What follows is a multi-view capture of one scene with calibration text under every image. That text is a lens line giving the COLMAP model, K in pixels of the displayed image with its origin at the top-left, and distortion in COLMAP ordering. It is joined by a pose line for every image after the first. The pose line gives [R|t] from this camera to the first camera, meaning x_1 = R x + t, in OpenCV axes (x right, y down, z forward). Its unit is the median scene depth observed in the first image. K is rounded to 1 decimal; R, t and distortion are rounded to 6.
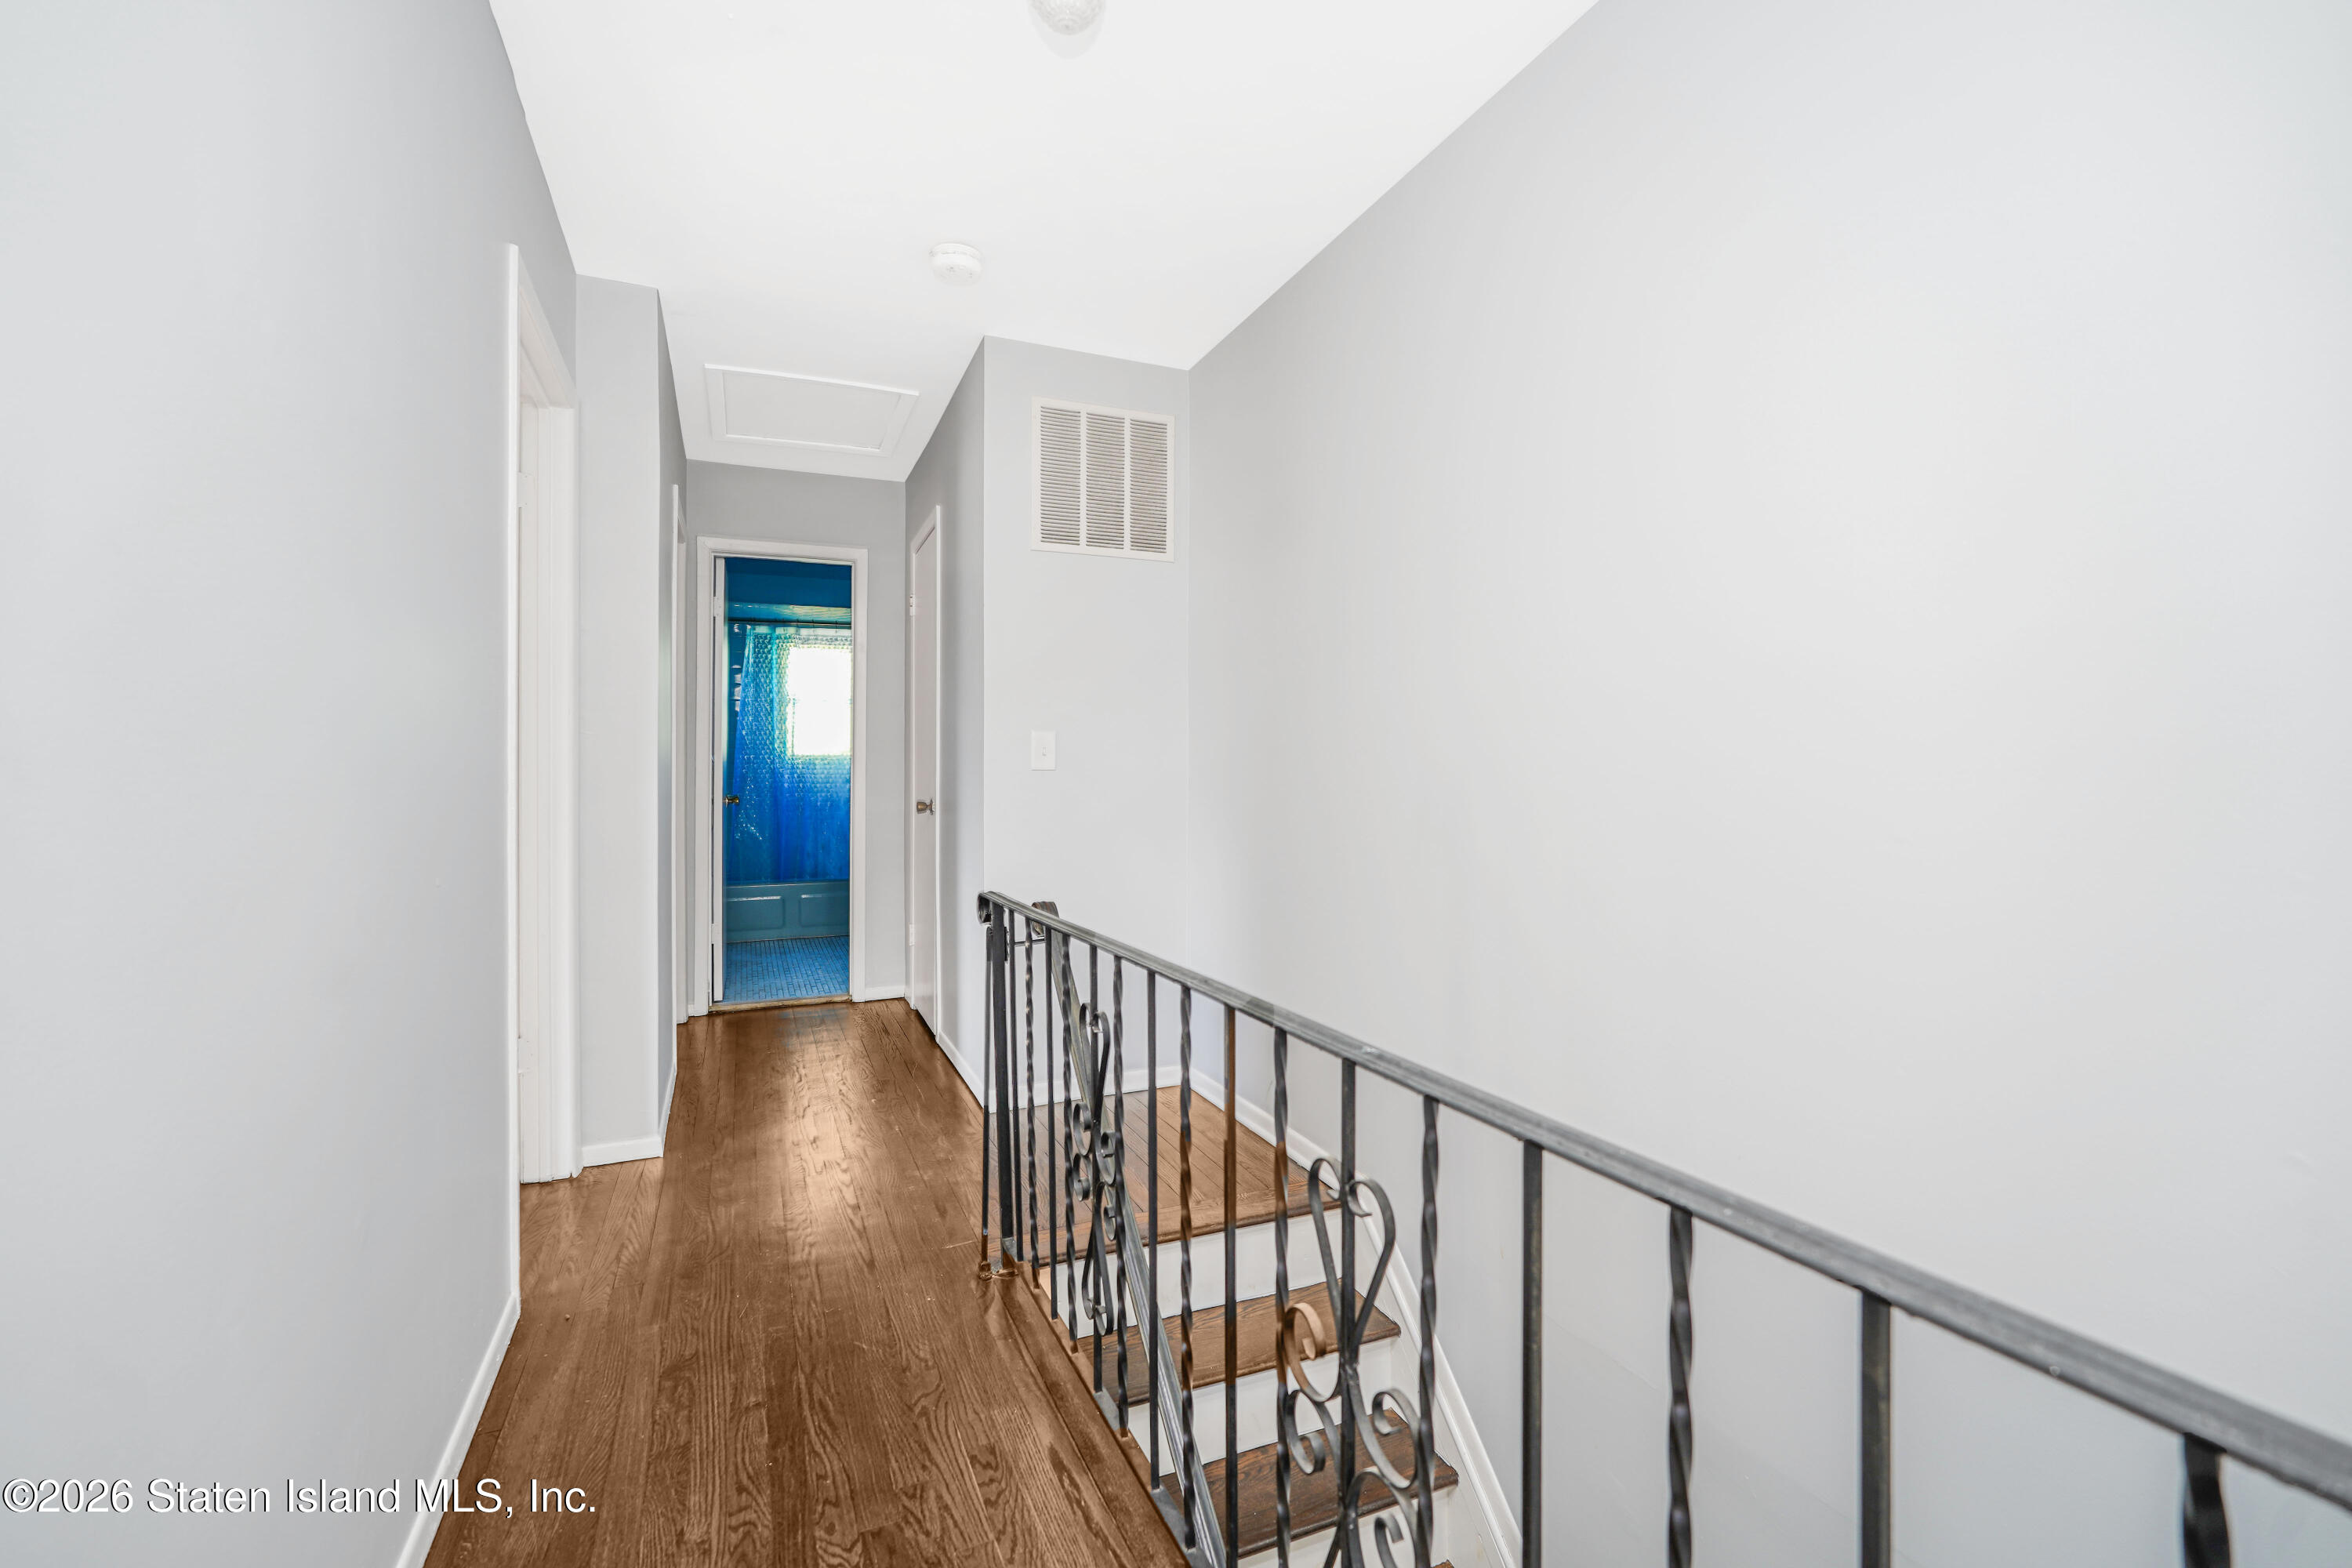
lens RADIAL K [[1040.9, 0, 1175.2], [0, 1040.9, 793.7], [0, 0, 1]] dist [-0.010812, -0.000110]
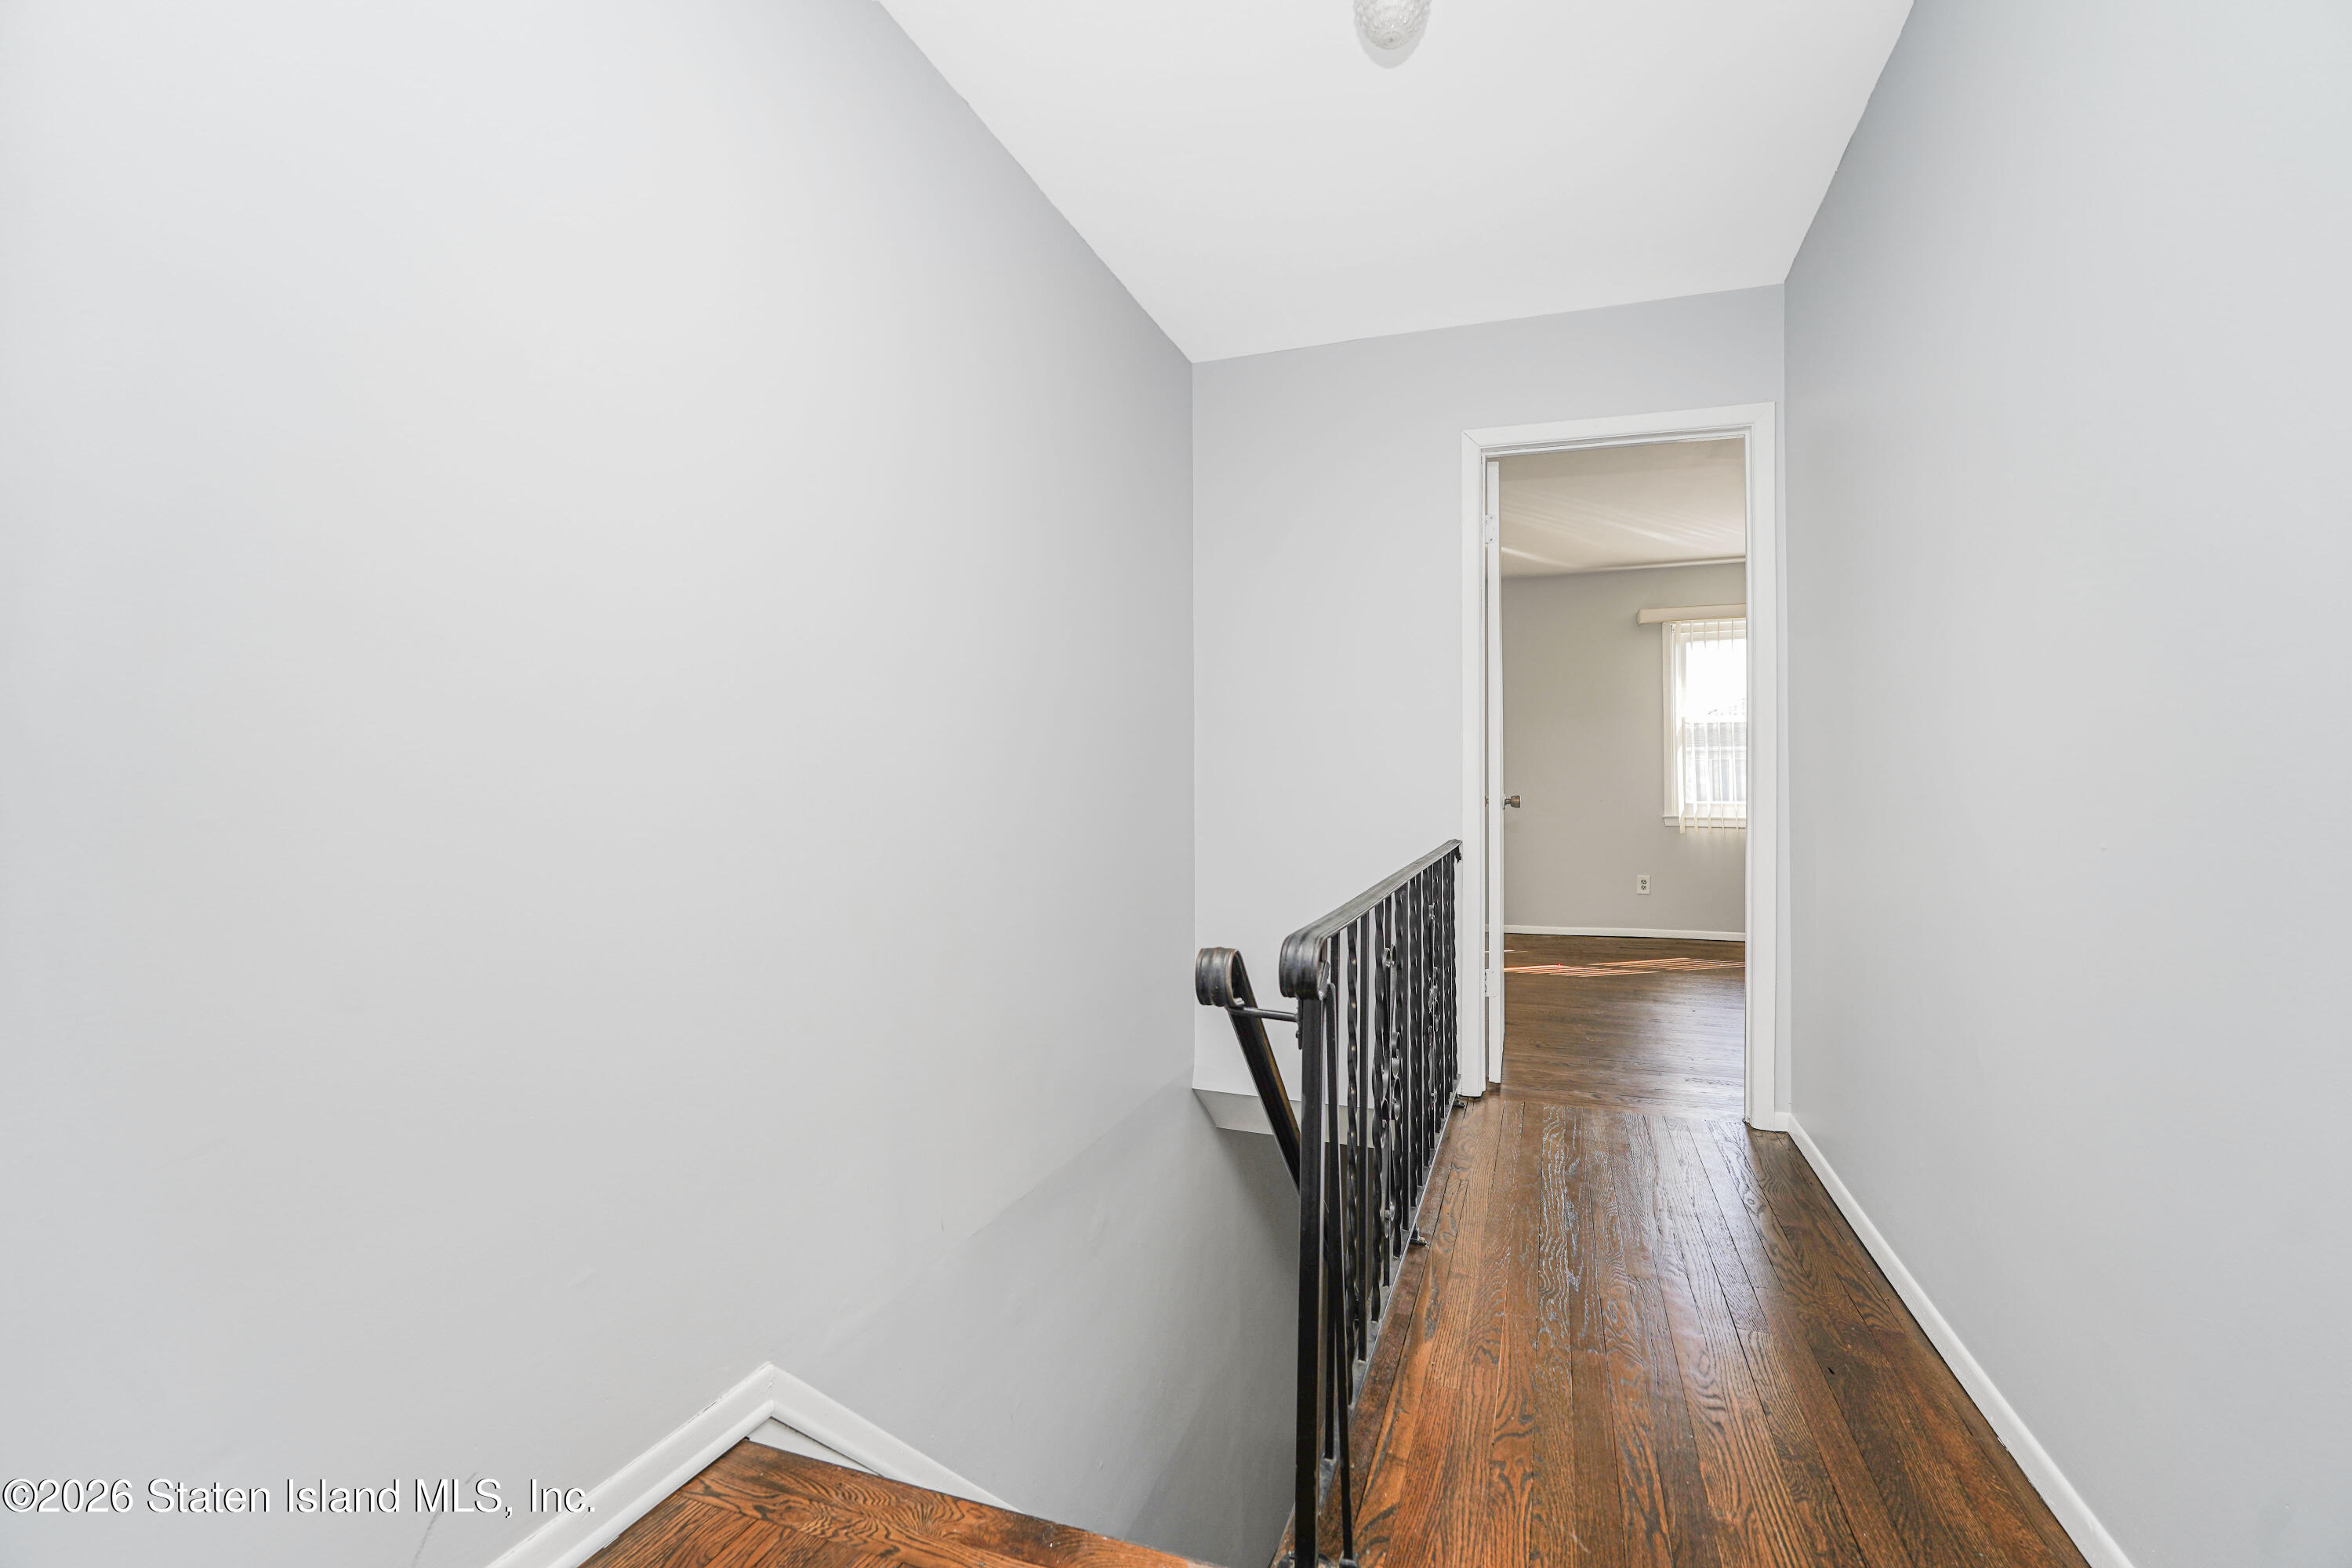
lens RADIAL K [[1040.9, 0, 1175.2], [0, 1040.9, 793.7], [0, 0, 1]] dist [-0.010812, -0.000110]
pose [[-0.741739, 0.000955, 0.670688, -0.630456], [0.002136, 0.999997, 0.000938, 0.027612], [-0.670685, 0.002128, -0.741739, 1.885231]]
